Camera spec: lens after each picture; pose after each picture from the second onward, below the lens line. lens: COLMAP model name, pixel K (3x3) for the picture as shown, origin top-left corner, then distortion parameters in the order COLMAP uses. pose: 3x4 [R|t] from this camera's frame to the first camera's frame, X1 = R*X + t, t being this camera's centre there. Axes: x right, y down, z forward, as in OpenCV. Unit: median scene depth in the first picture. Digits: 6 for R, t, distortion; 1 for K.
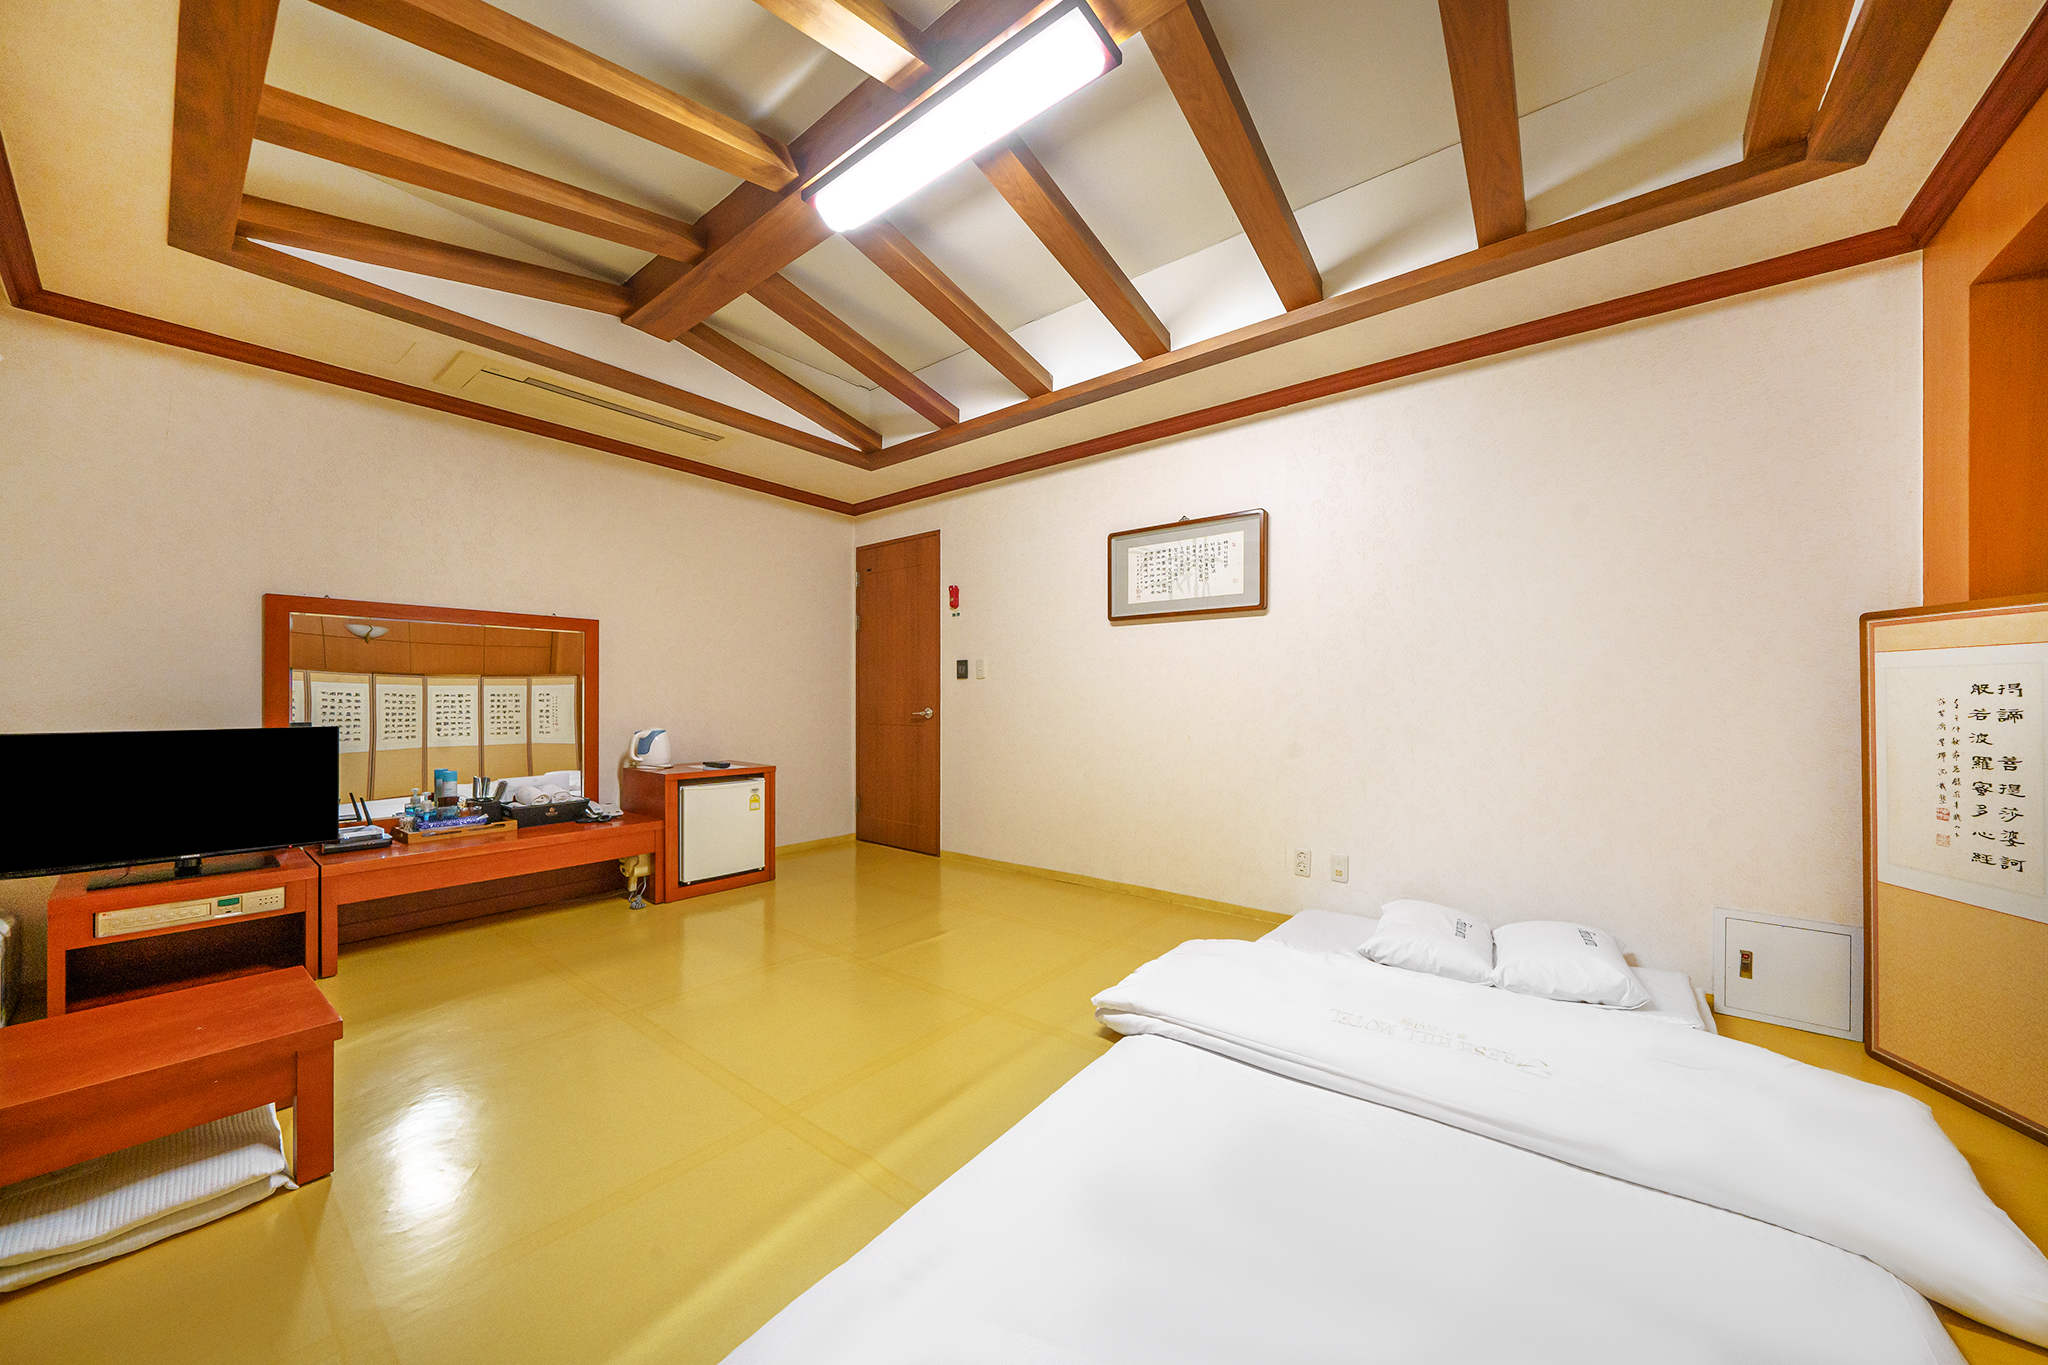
lens RADIAL K [[719.5, 0, 1048.4], [0, 719.5, 689.7], [0, 0, 1]] dist [0.003052, 0.000511]
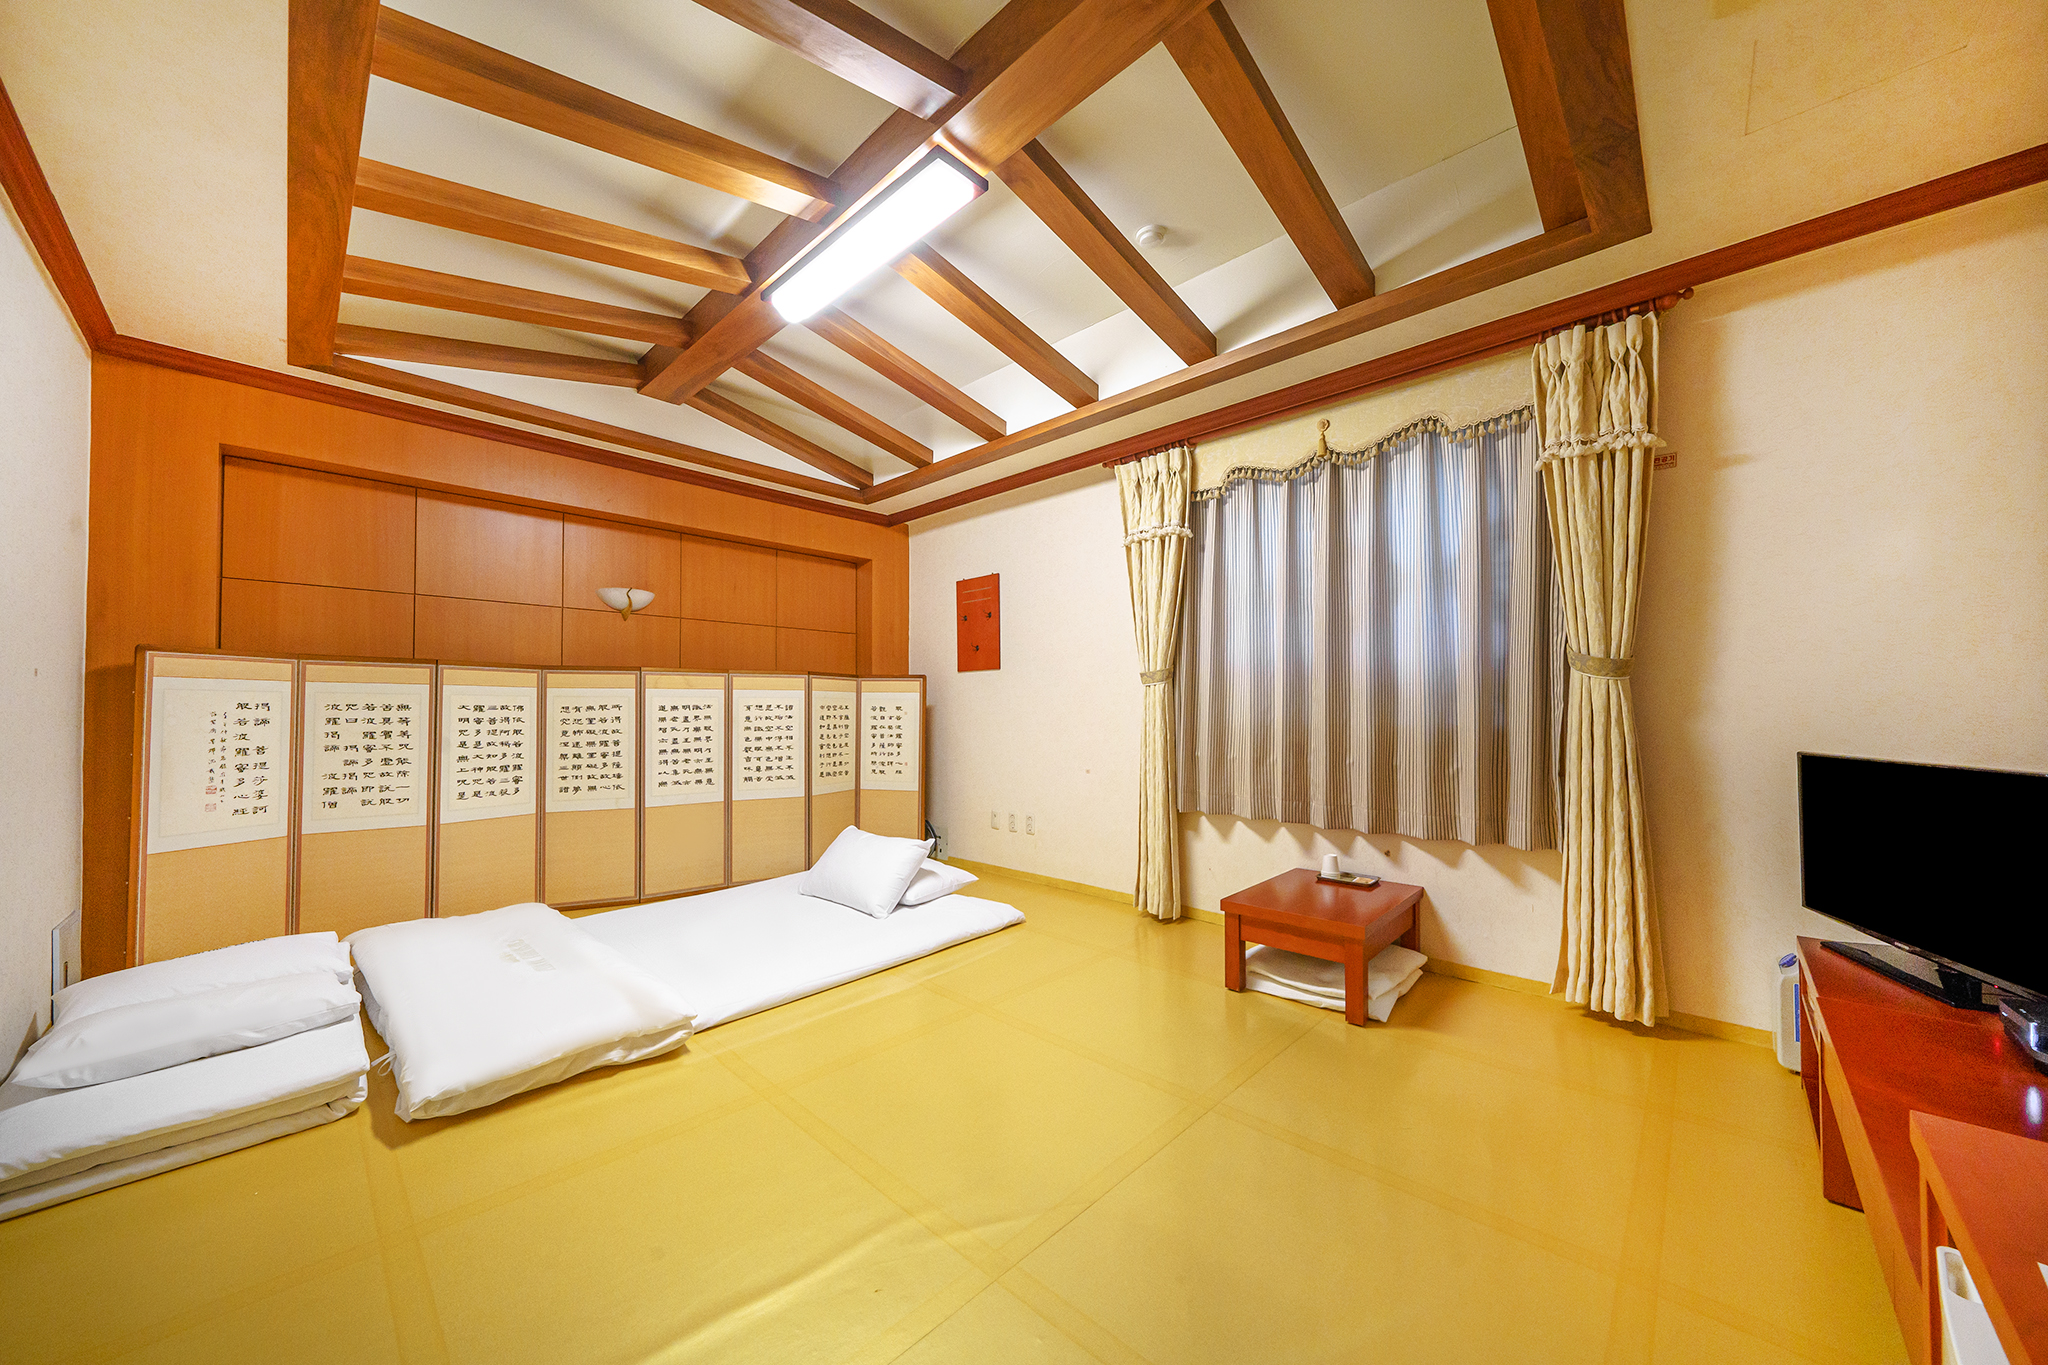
lens RADIAL K [[719.5, 0, 1010.0], [0, 719.5, 707.5], [0, 0, 1]] dist [0.003052, 0.000511]
pose [[-0.993193, 0.006562, 0.116293, -0.331036], [0.004007, 0.999746, -0.022184, 0.025872], [-0.116409, -0.021567, -0.992967, 1.362764]]
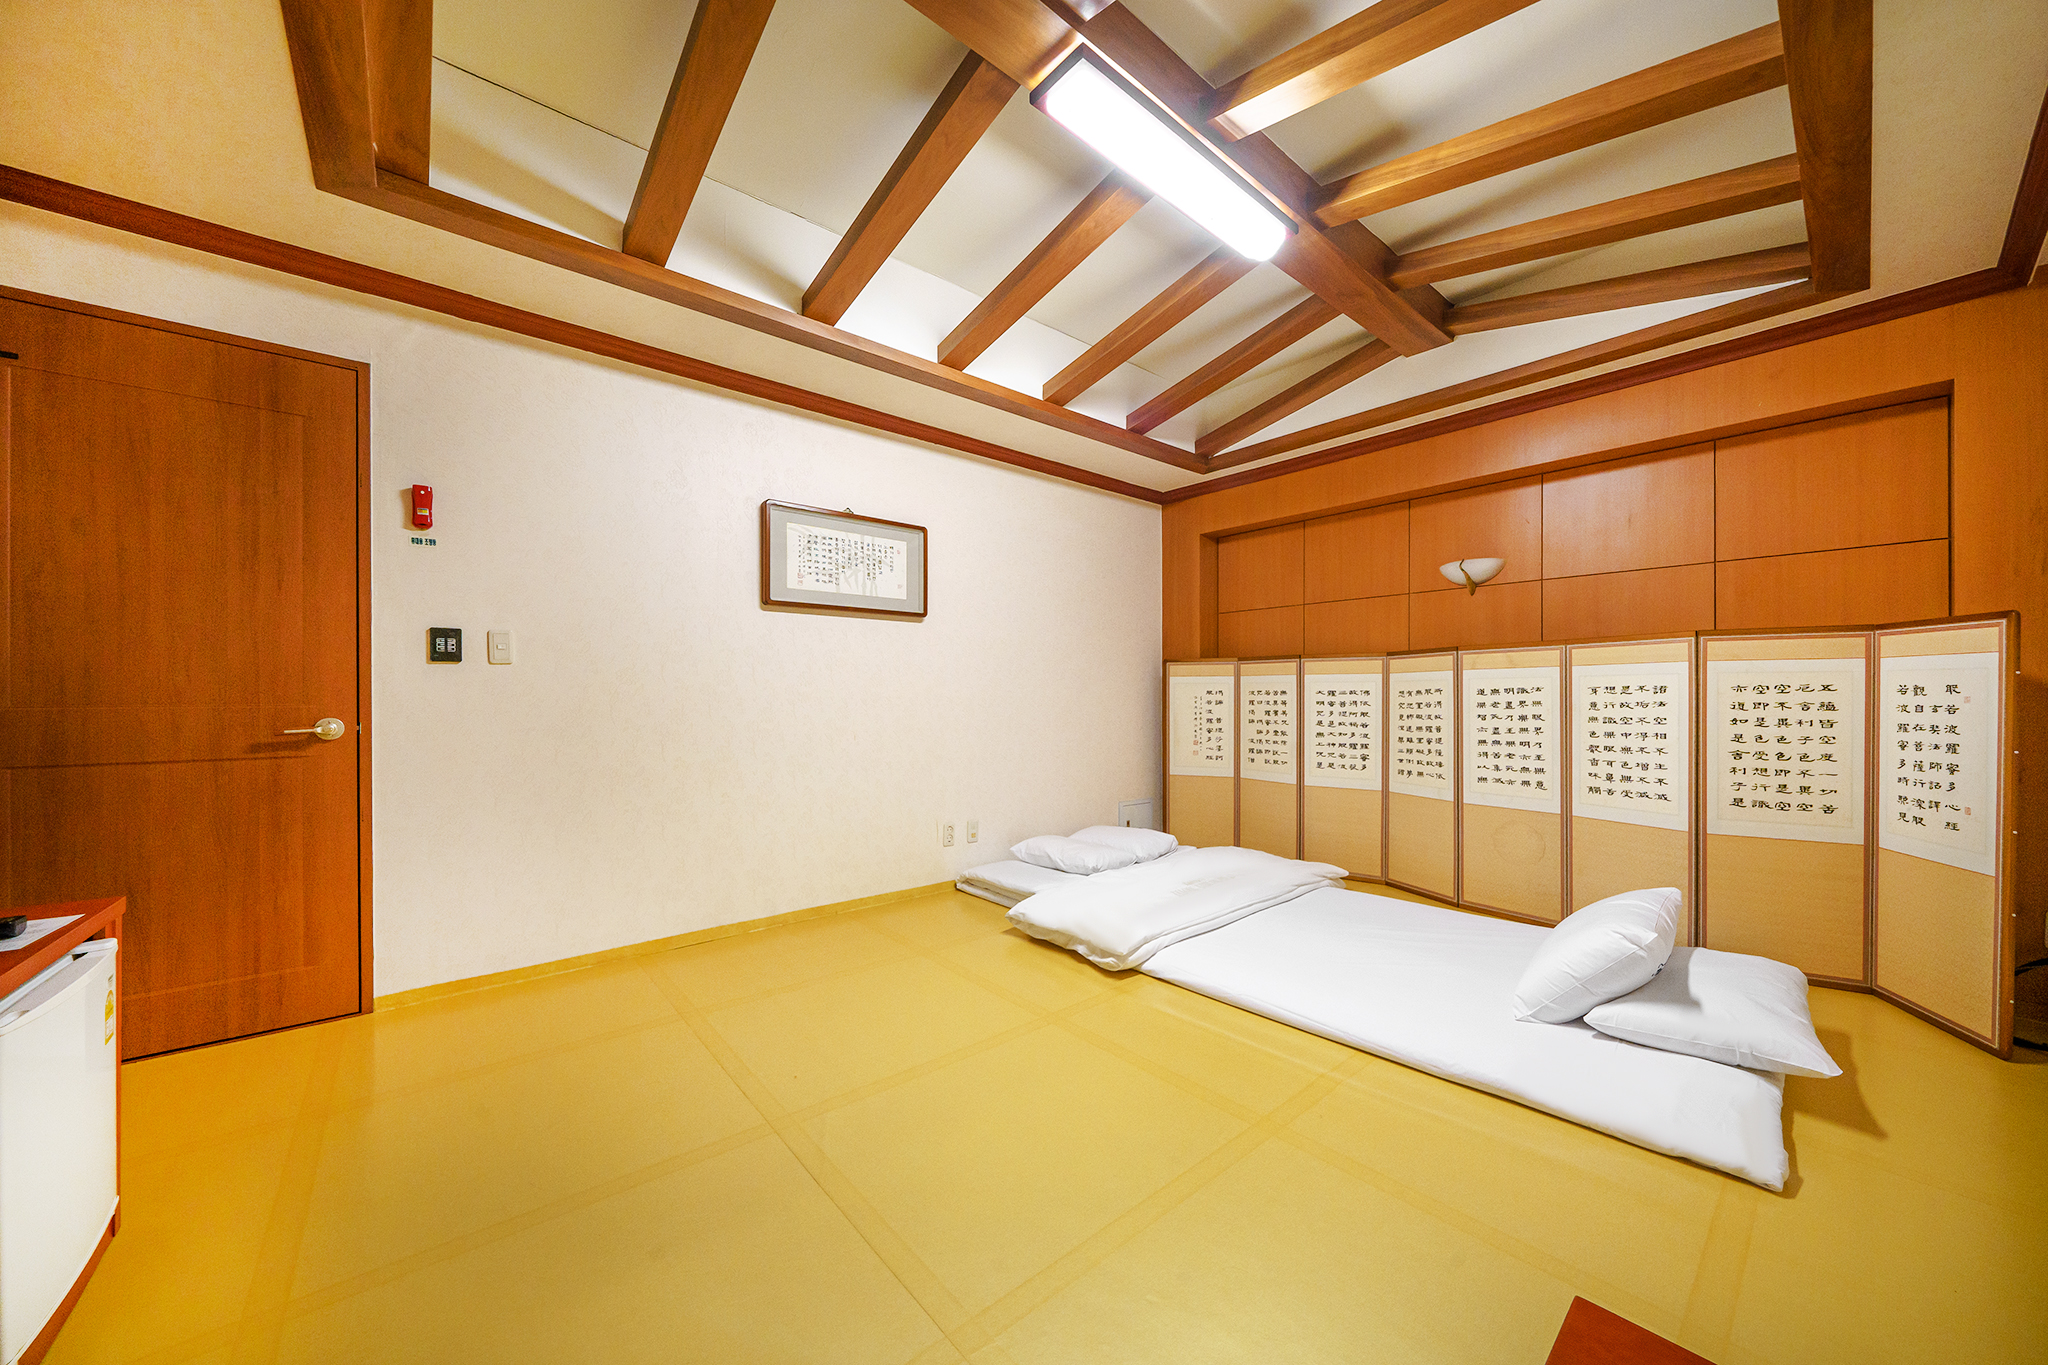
lens RADIAL K [[719.5, 0, 1019.4], [0, 719.5, 691.9], [0, 0, 1]] dist [0.003052, 0.000511]
pose [[0.210619, 0.005708, 0.977551, -0.792847], [-0.009487, 0.999948, -0.003795, 0.007468], [-0.977522, -0.008475, 0.210663, 0.641864]]
